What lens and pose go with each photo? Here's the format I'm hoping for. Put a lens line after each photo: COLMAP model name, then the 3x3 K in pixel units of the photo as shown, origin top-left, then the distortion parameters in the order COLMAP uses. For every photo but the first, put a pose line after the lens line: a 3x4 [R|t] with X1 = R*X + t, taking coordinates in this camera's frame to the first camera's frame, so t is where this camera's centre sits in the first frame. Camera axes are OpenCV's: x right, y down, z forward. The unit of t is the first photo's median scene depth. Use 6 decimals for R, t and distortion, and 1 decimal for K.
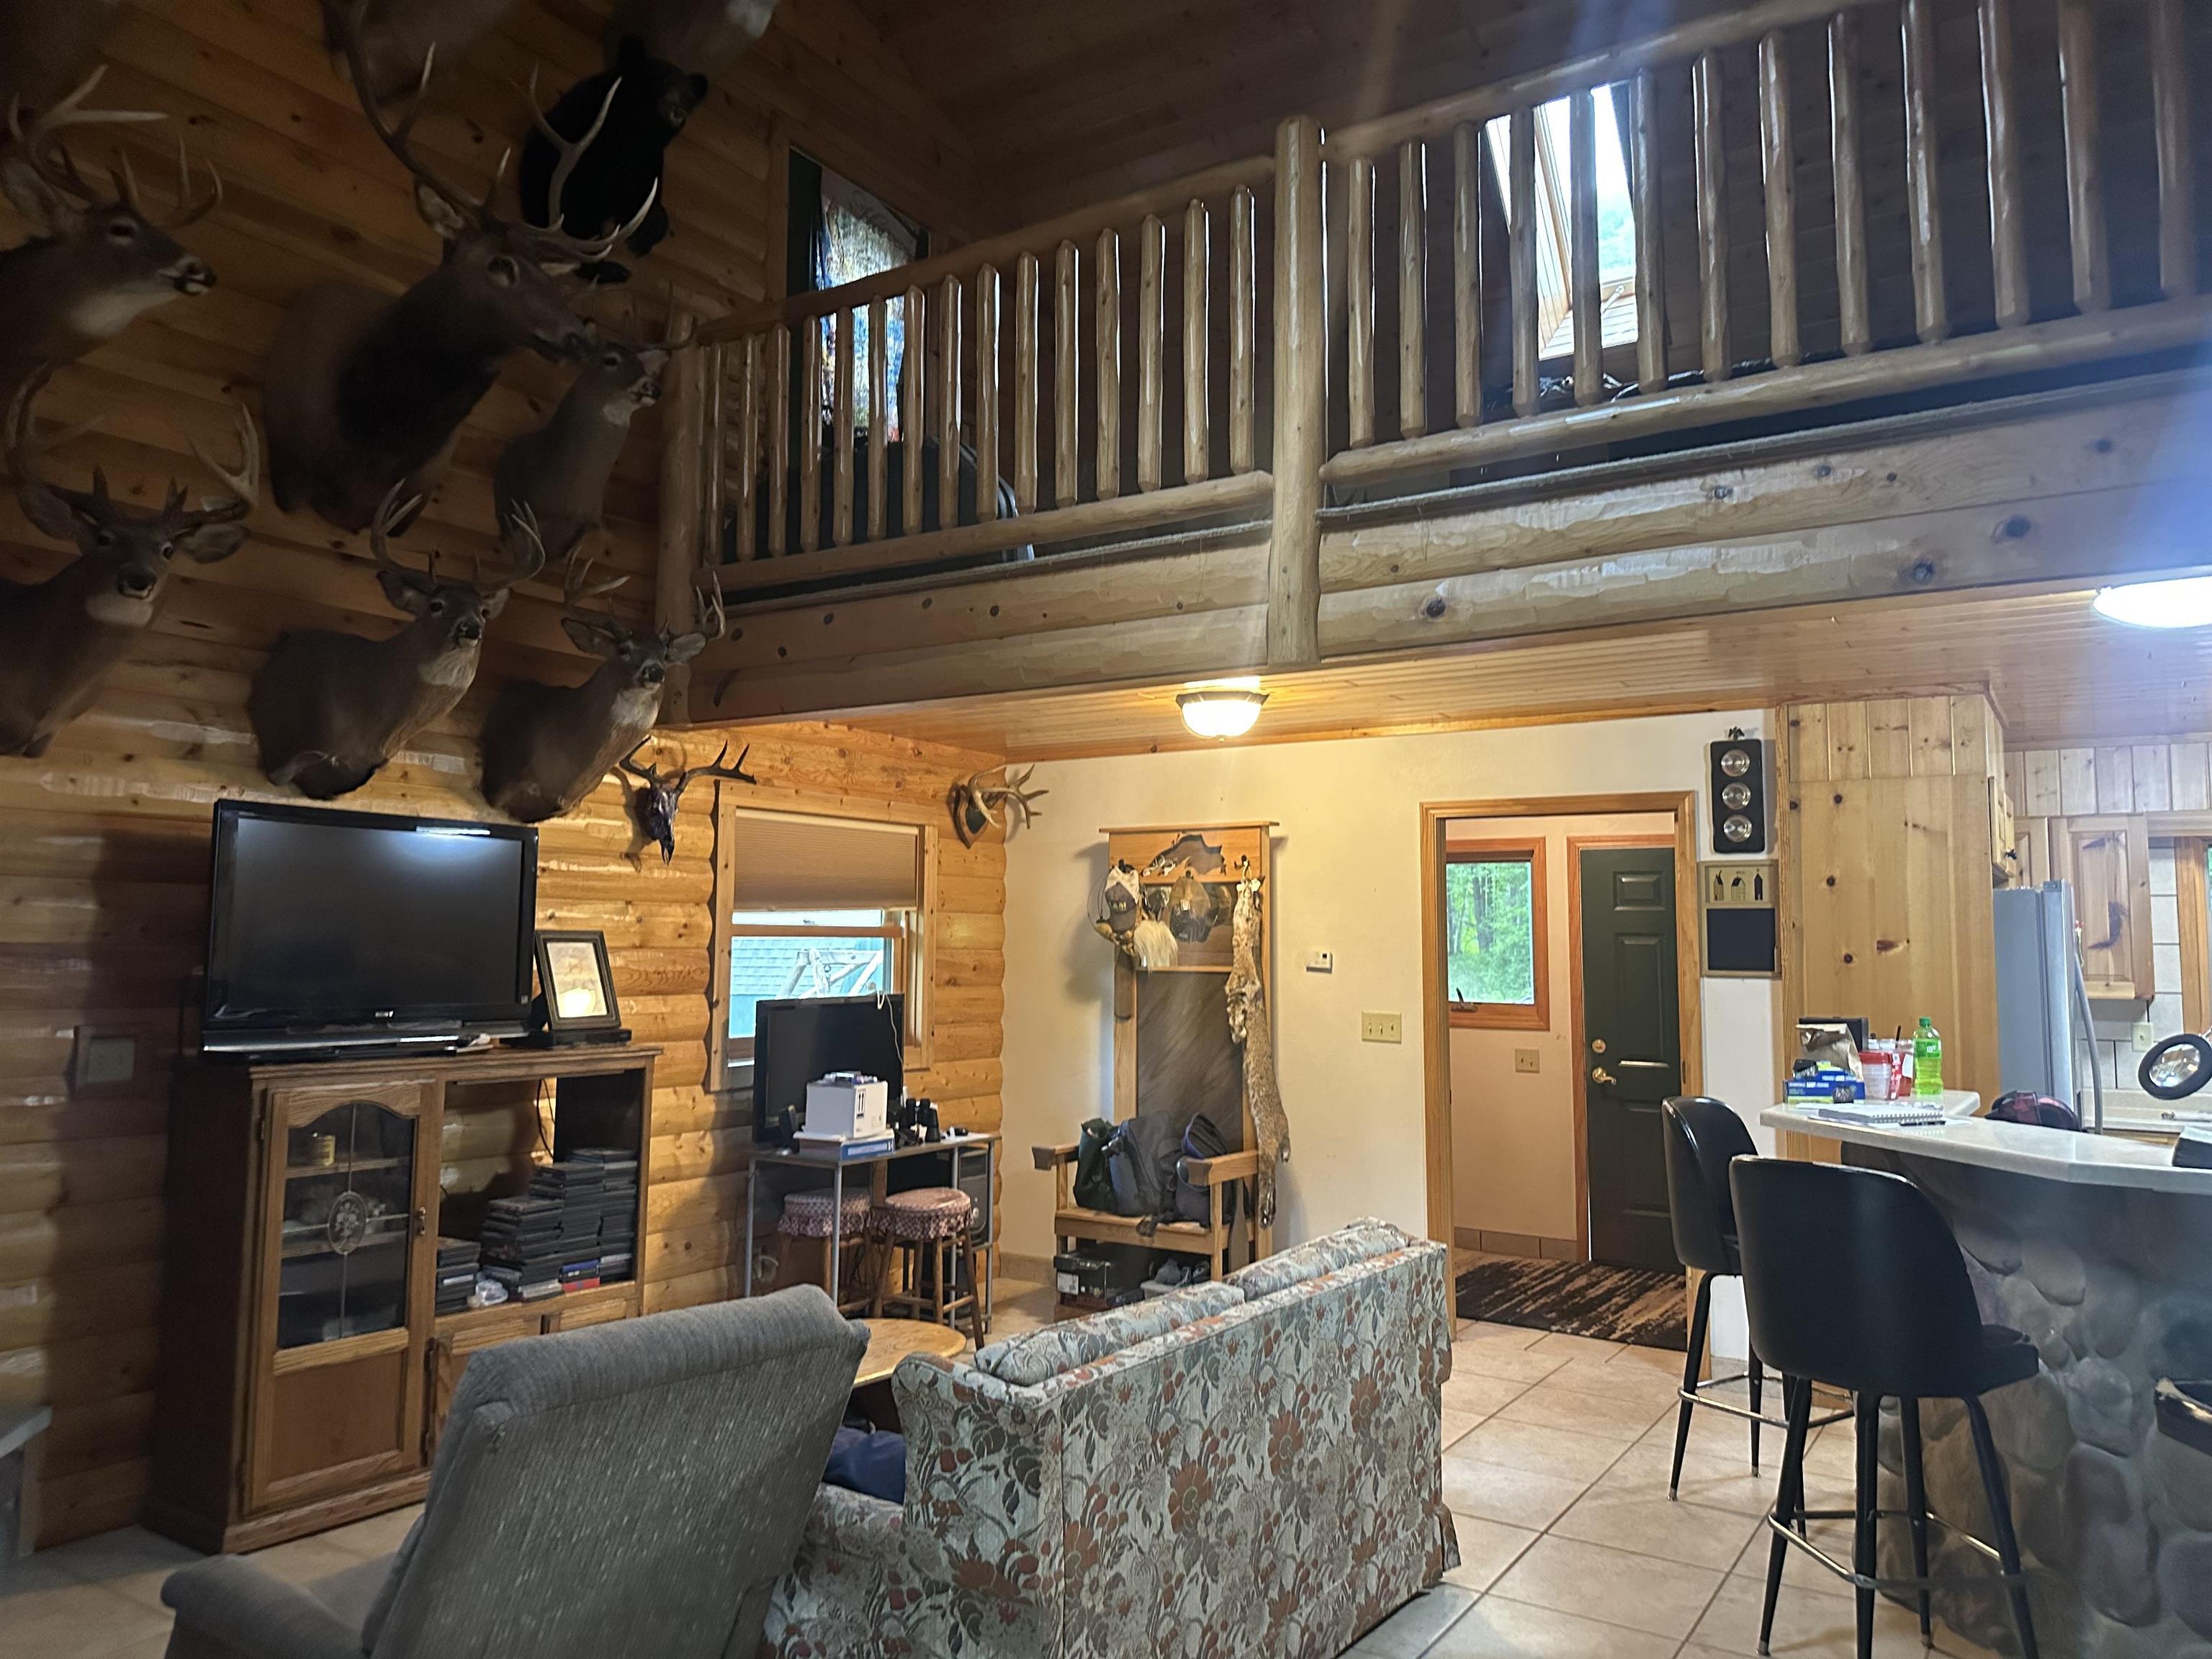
lens RADIAL K [[1536.9, 0, 1103.9], [0, 1536.9, 831.9], [0, 0, 1]] dist [0.037835, -0.051976]
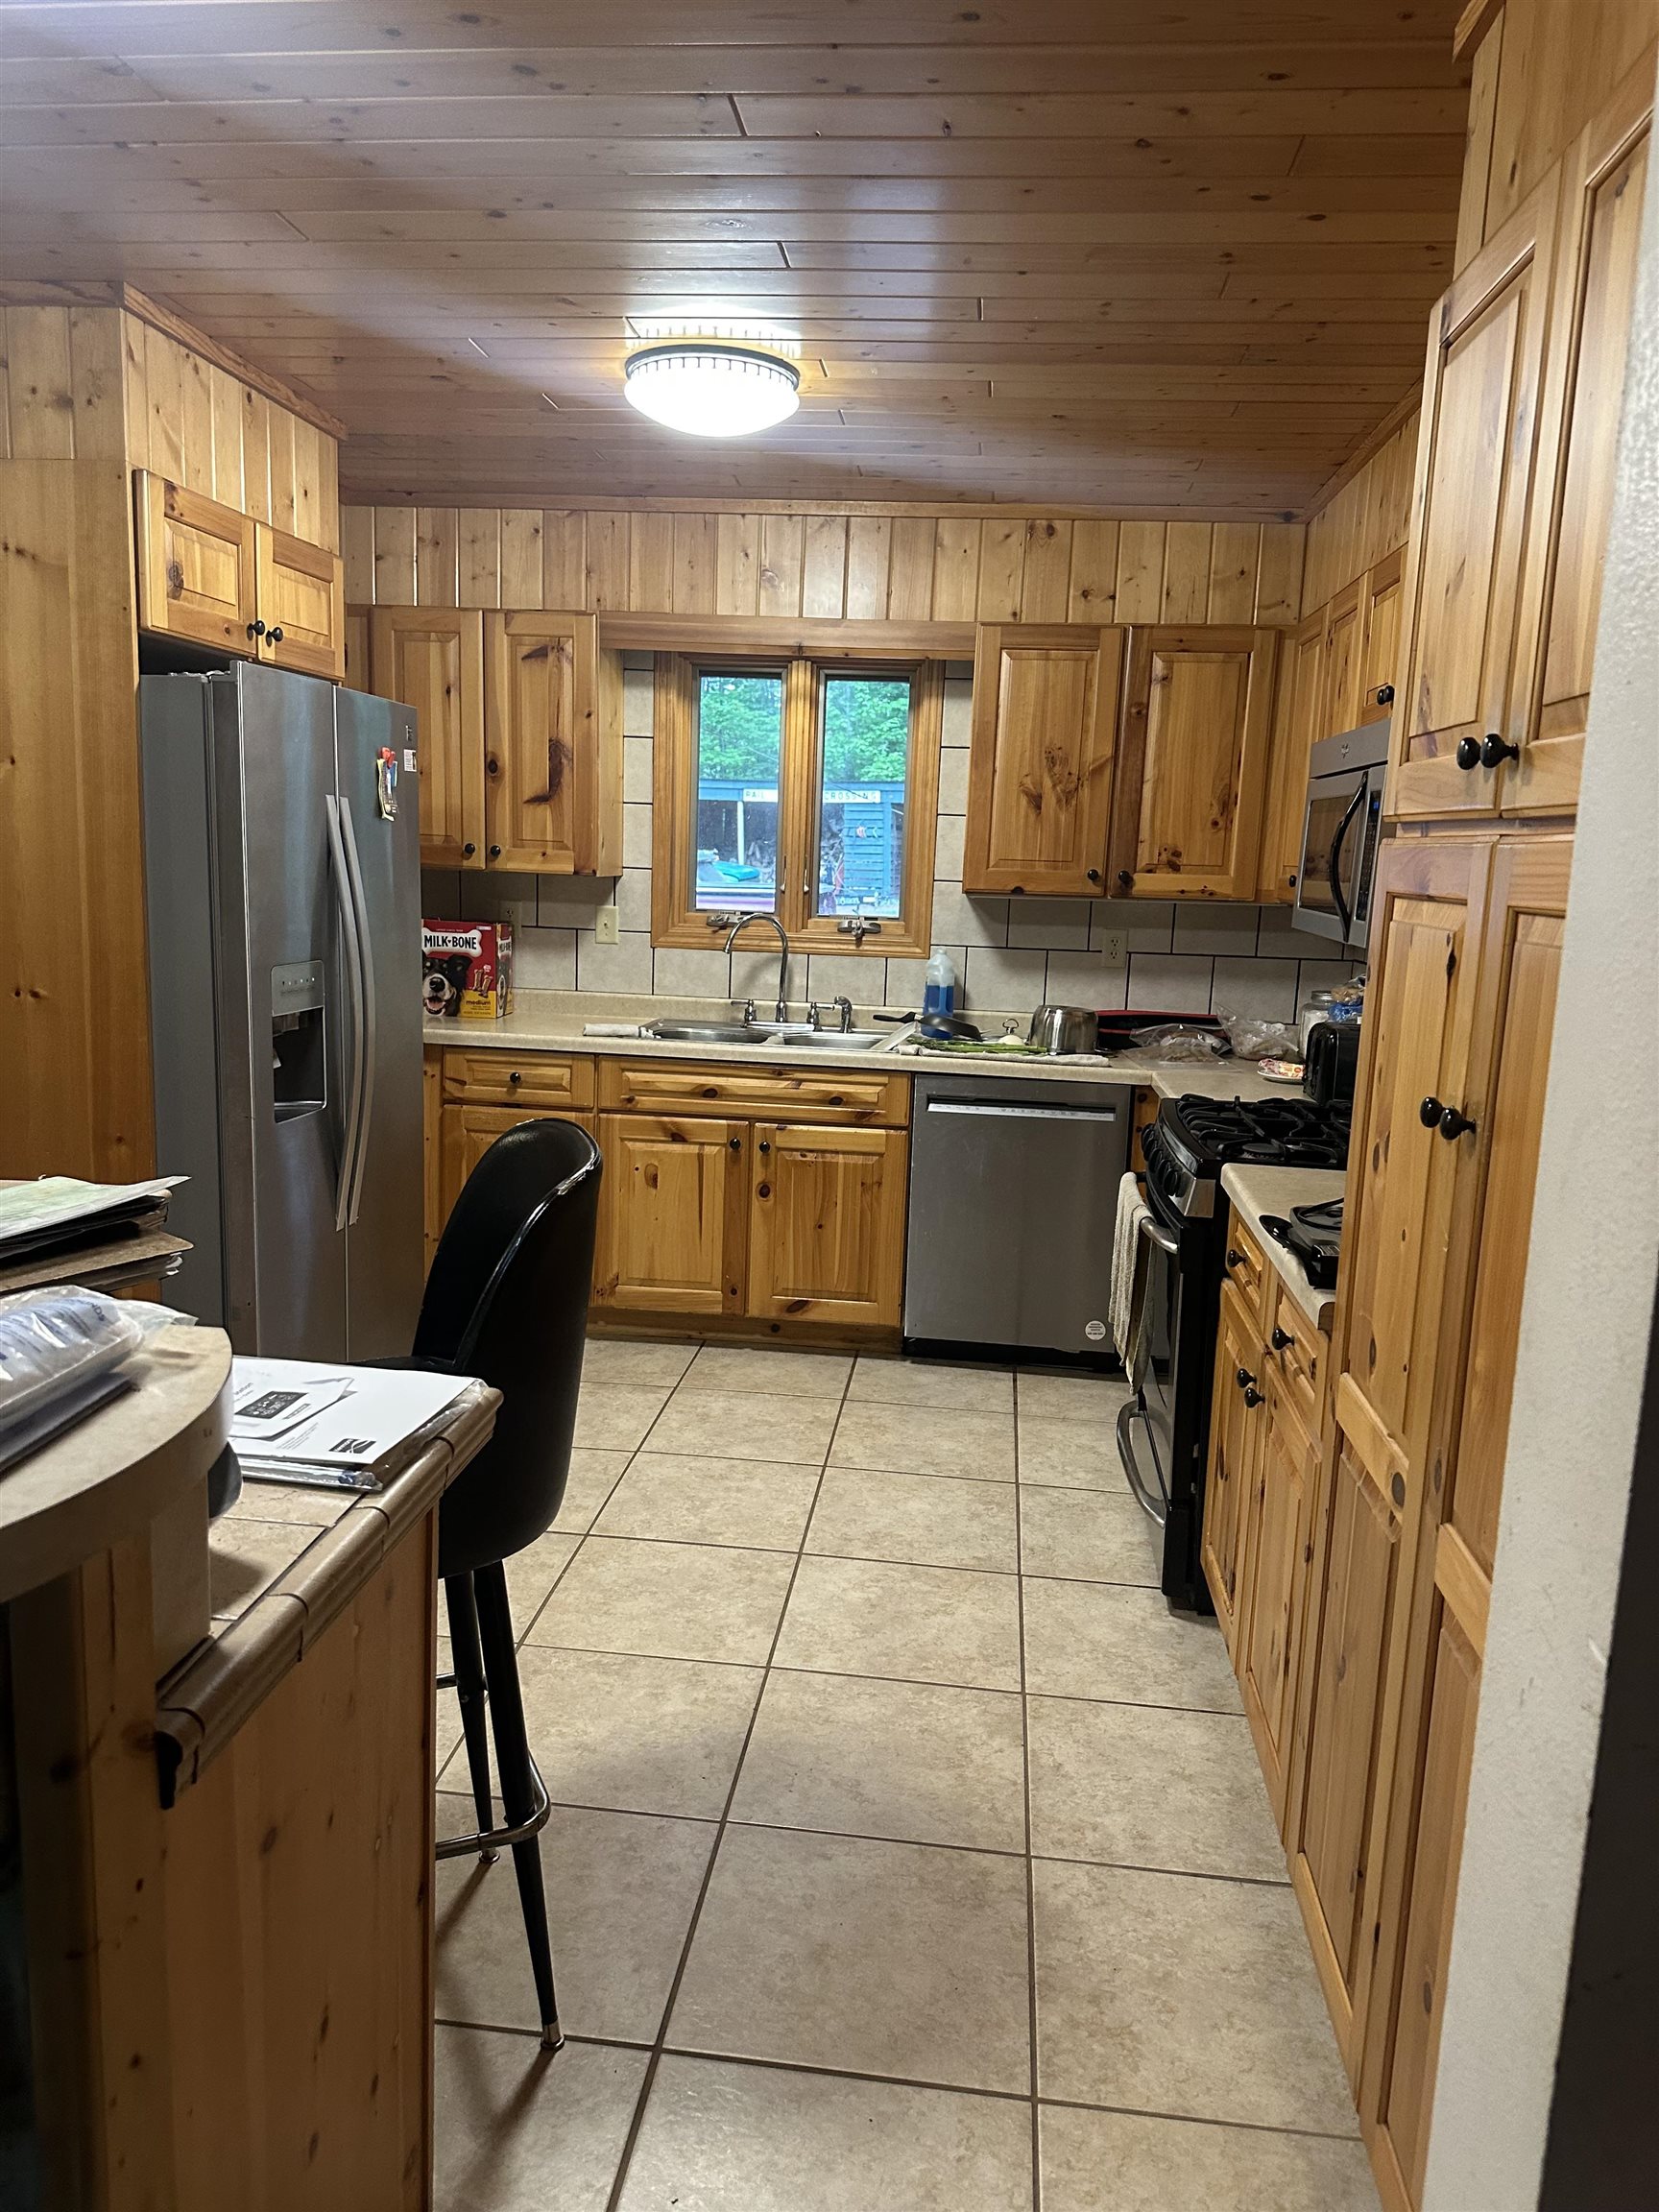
lens RADIAL K [[1536.9, 0, 834.6], [0, 1536.9, 1107.7], [0, 0, 1]] dist [0.037835, -0.051976]
pose [[0.895143, -0.042311, 0.443768, 0.443479], [-0.074236, 0.967436, 0.241984, 0.028254], [-0.439555, -0.249554, 0.862852, 0.278804]]
